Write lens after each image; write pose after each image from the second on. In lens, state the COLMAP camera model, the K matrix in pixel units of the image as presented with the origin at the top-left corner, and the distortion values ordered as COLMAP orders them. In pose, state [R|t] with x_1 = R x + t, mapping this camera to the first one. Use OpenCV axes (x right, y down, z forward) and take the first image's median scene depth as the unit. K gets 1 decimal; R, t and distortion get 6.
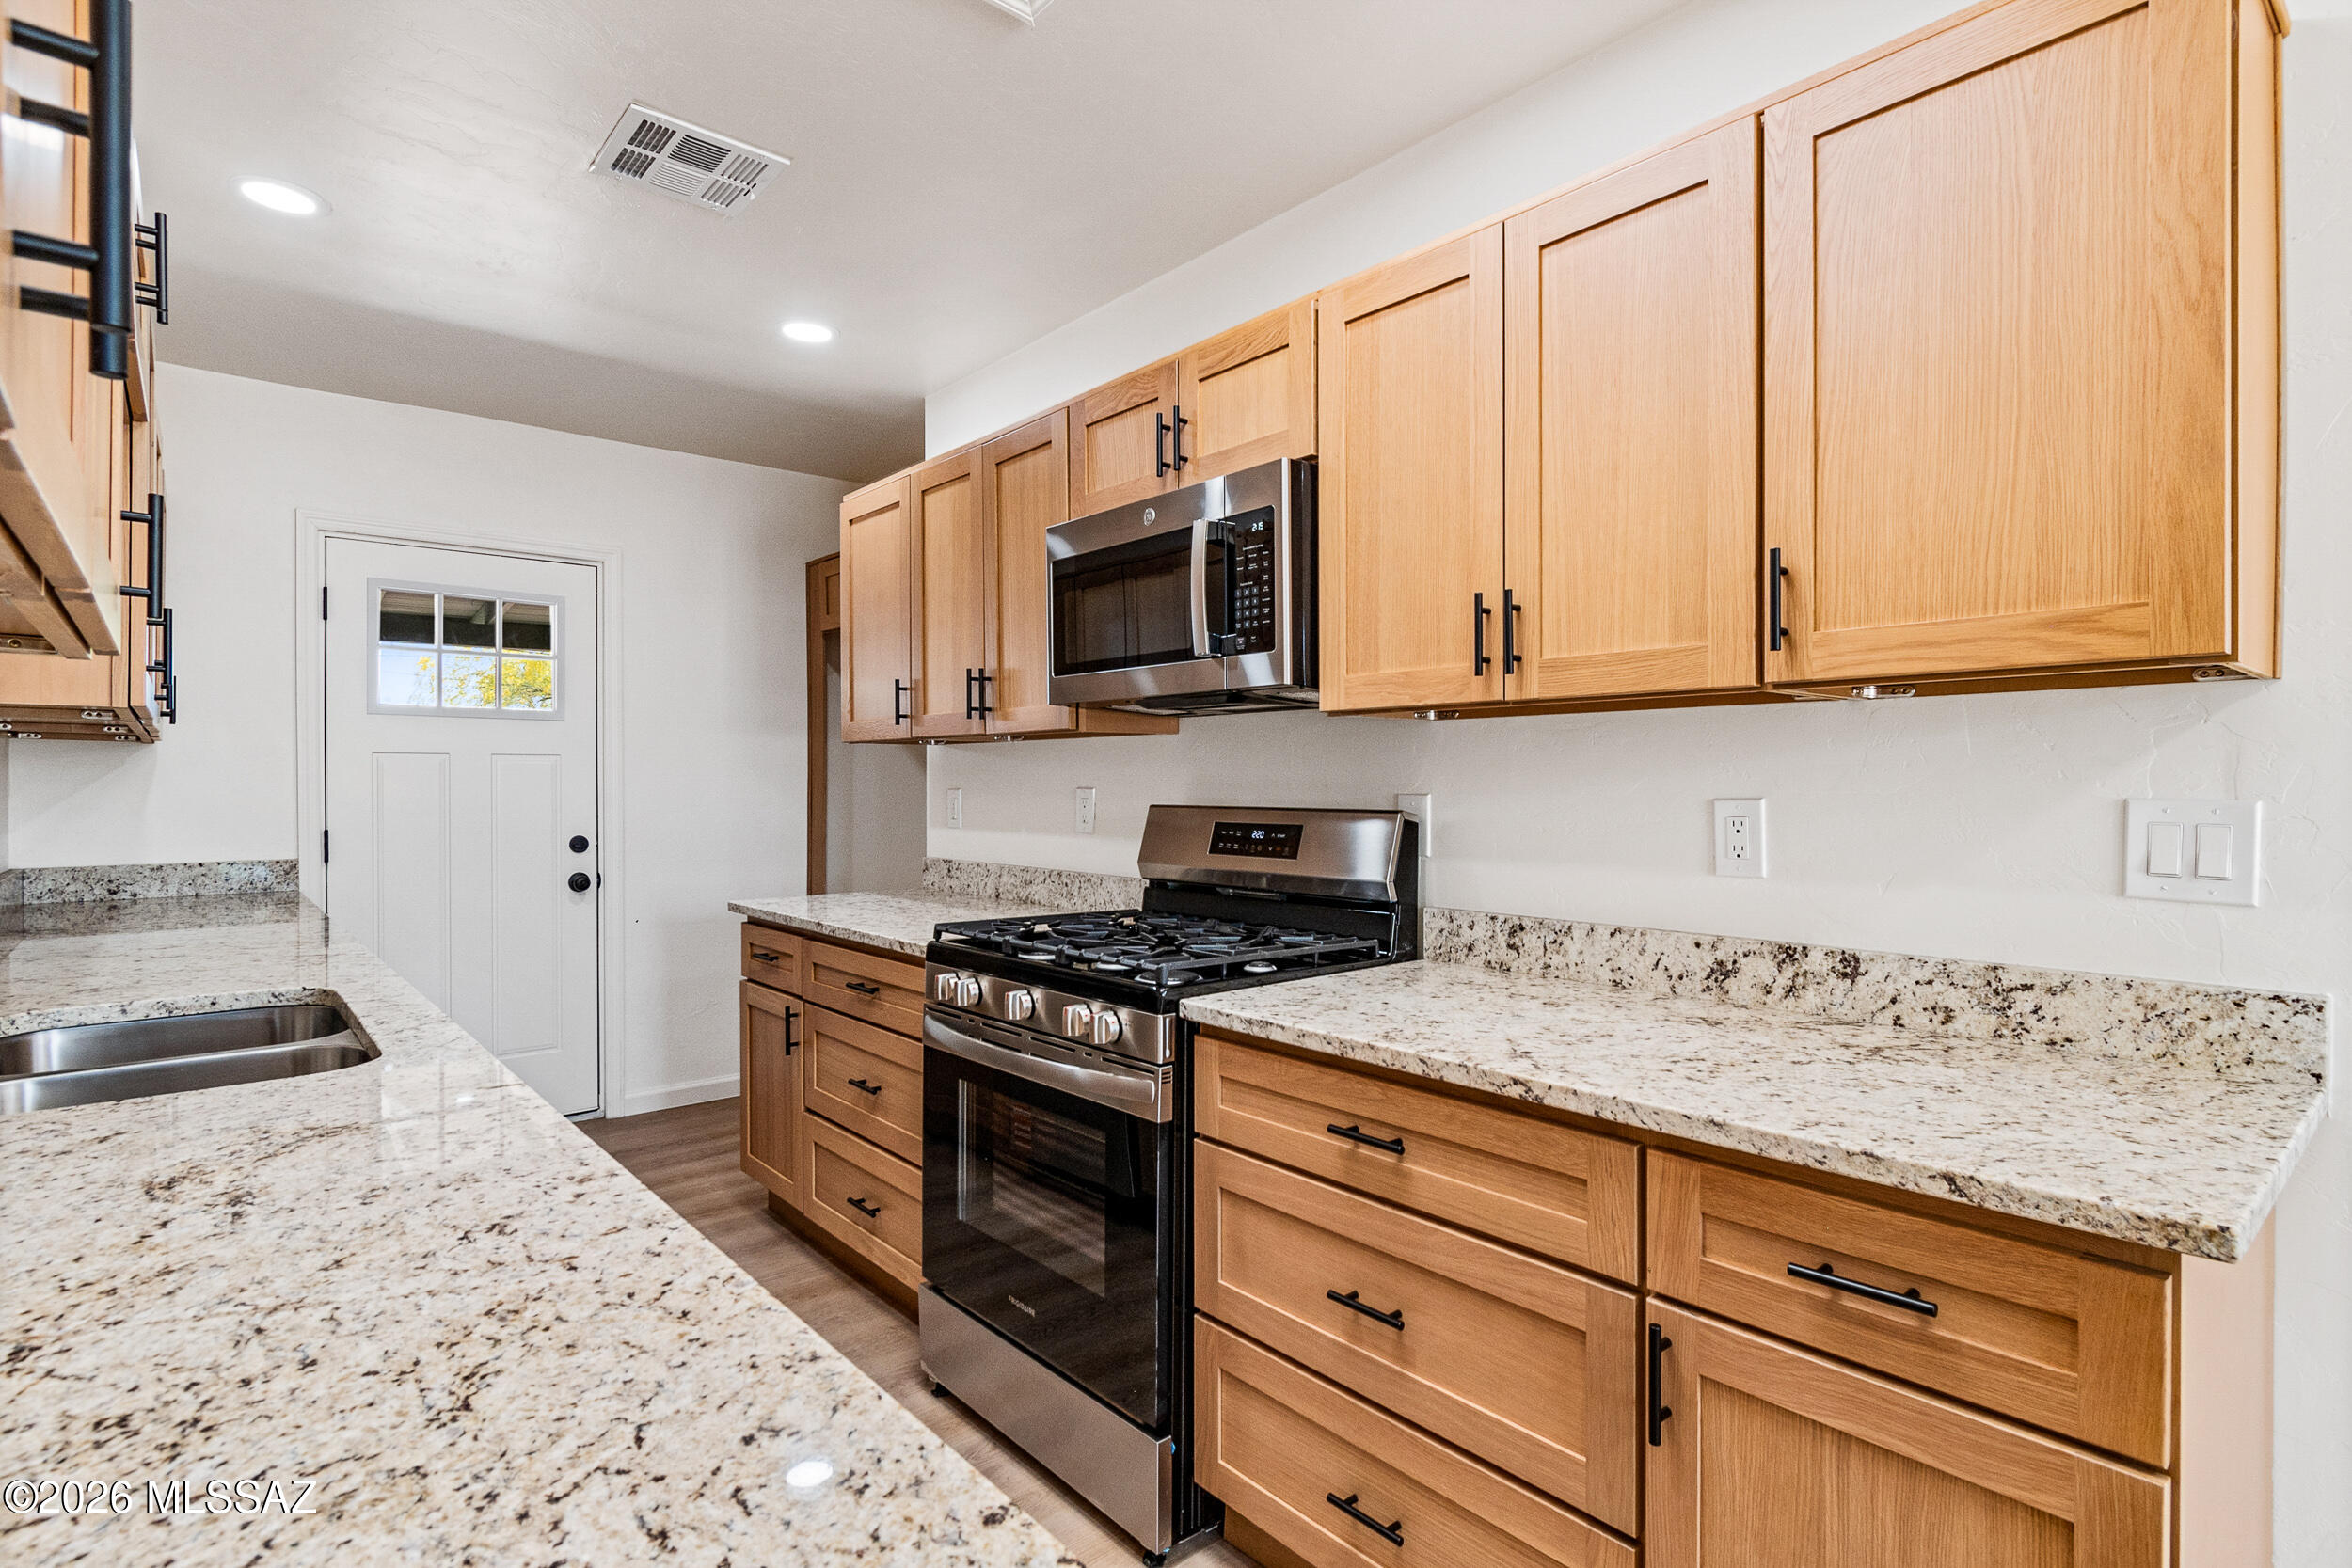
lens RADIAL K [[1154.1, 0, 1200.9], [0, 1154.1, 787.4], [0, 0, 1]] dist [-0.000786, -0.001729]
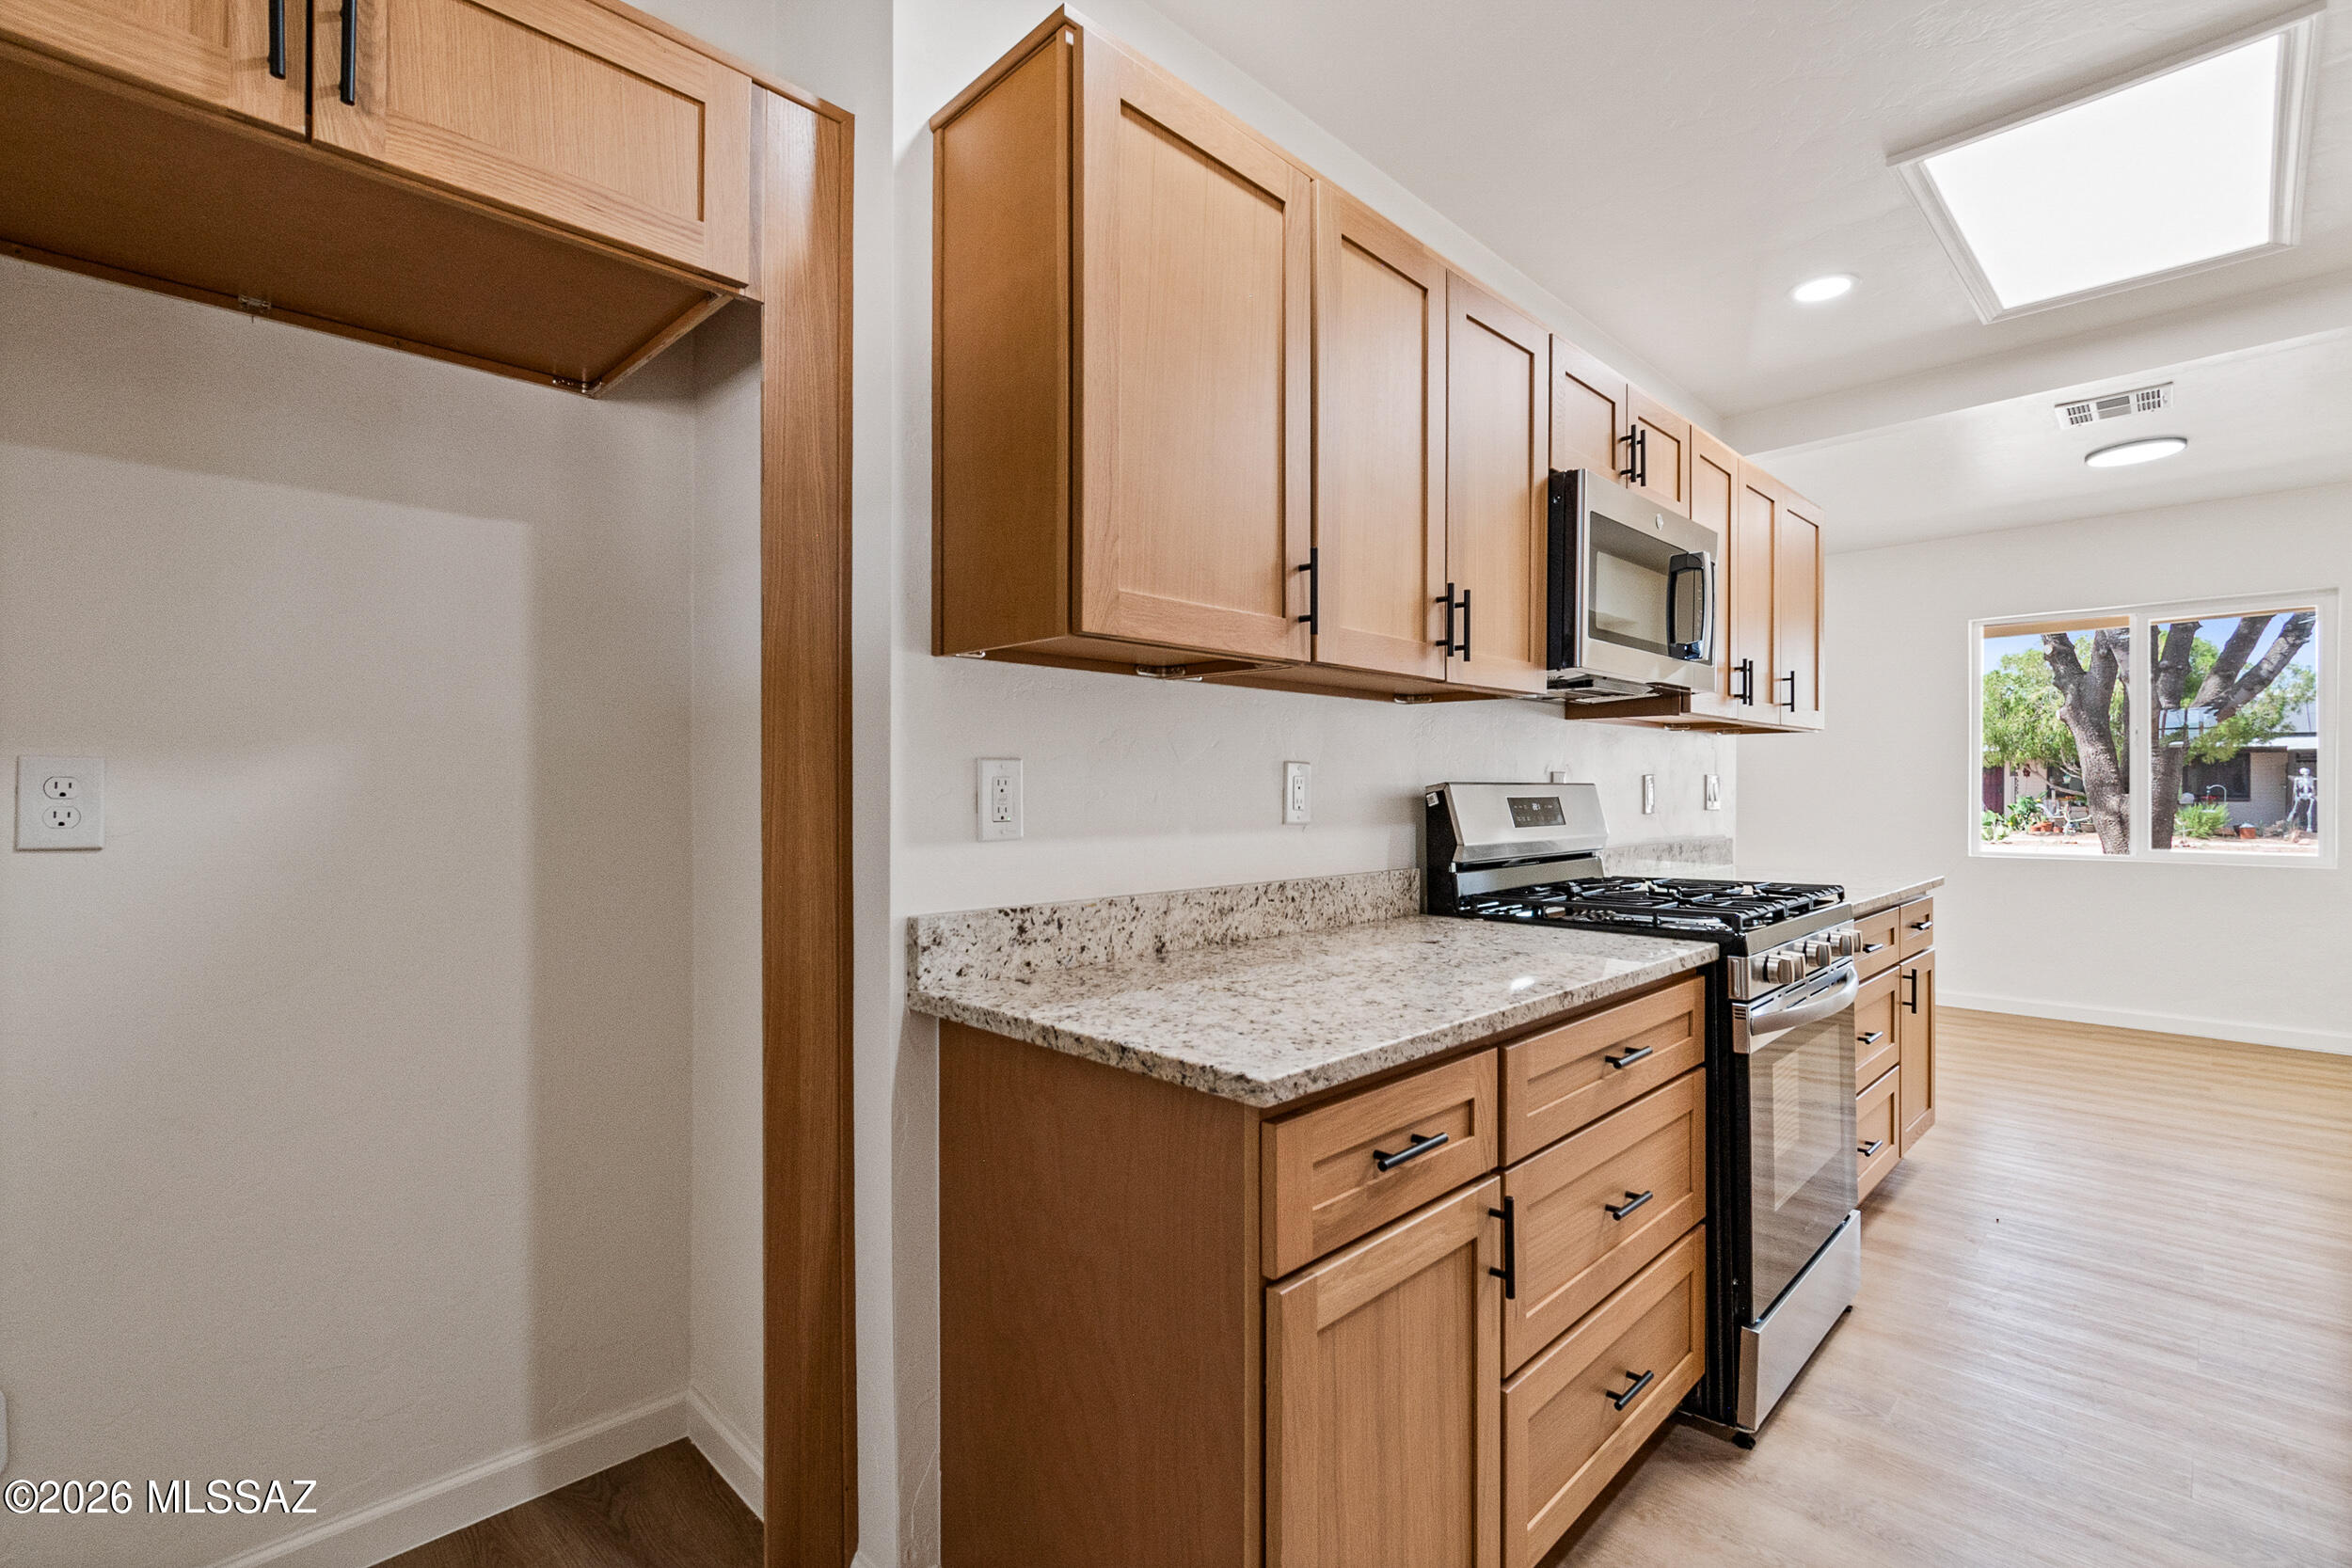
lens RADIAL K [[1056.3, 0, 1187.3], [0, 1056.3, 769.4], [0, 0, 1]] dist [-0.001159, 0.000529]
pose [[-0.065483, 0.017764, 0.997696, -0.823422], [0.003982, 0.999838, -0.017541, 0.017879], [-0.997846, 0.002825, -0.065544, 1.208718]]
